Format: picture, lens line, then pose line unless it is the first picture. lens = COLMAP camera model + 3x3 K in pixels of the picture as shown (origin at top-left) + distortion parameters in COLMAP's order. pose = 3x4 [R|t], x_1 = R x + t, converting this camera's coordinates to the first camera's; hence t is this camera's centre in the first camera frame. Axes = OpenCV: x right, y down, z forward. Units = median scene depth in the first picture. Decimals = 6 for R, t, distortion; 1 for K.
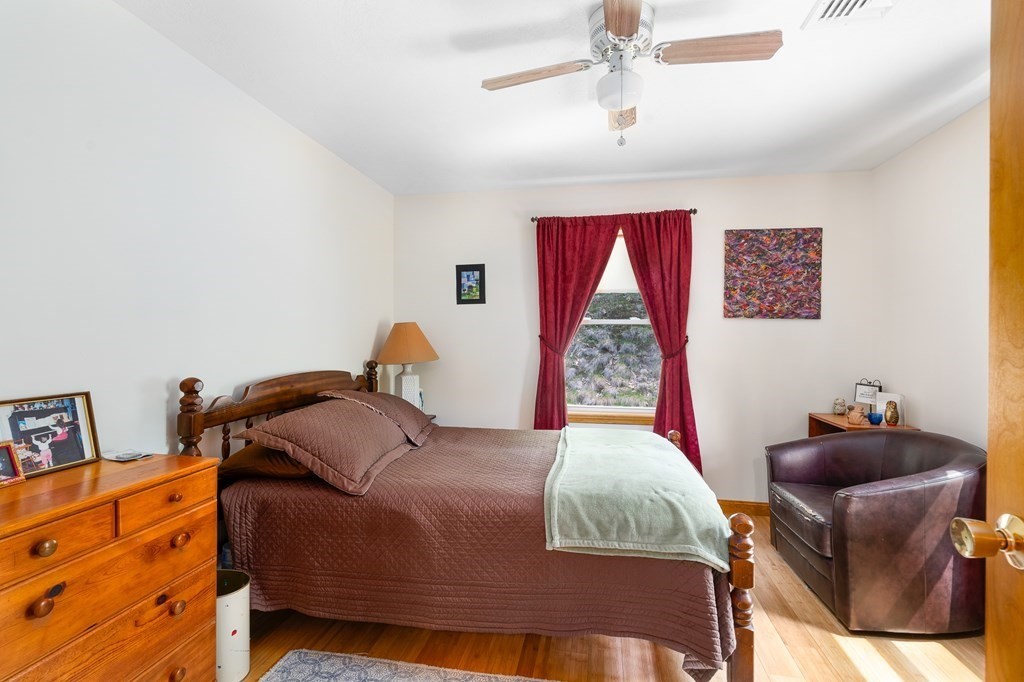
lens RADIAL K [[471.4, 0, 513.6], [0, 471.4, 341.7], [0, 0, 1]] dist [-0.005356, 0.002188]
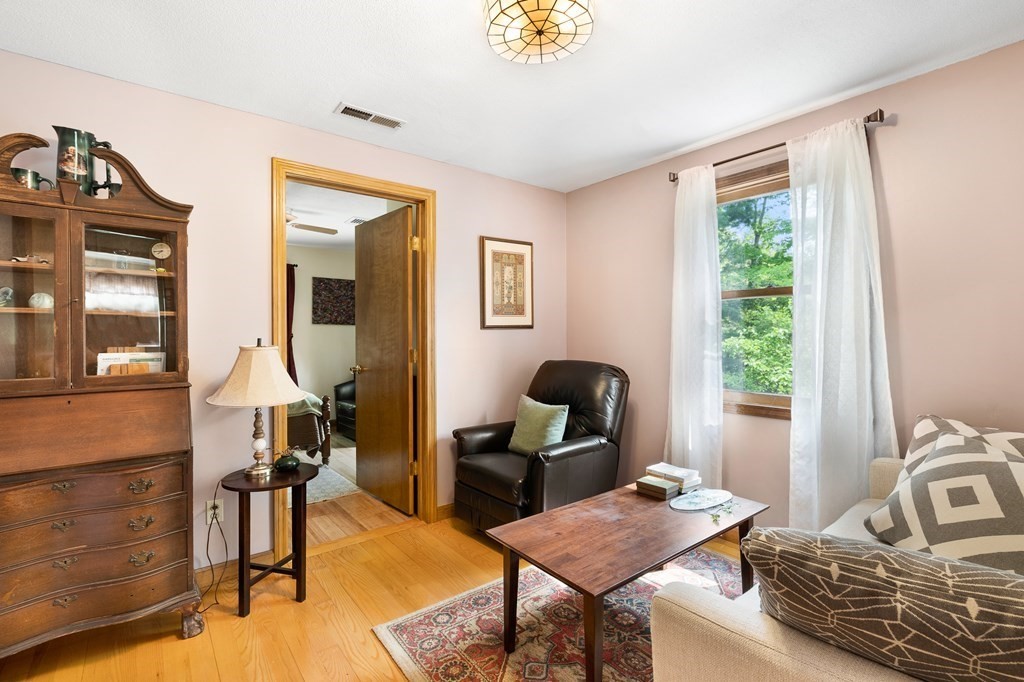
lens RADIAL K [[471.4, 0, 509.7], [0, 471.4, 336.5], [0, 0, 1]] dist [-0.005356, 0.002188]
pose [[0.661368, -0.006536, 0.750033, -0.443928], [0.007769, 0.999968, 0.001863, 0.001684], [-0.750021, 0.004595, 0.661398, -0.835845]]
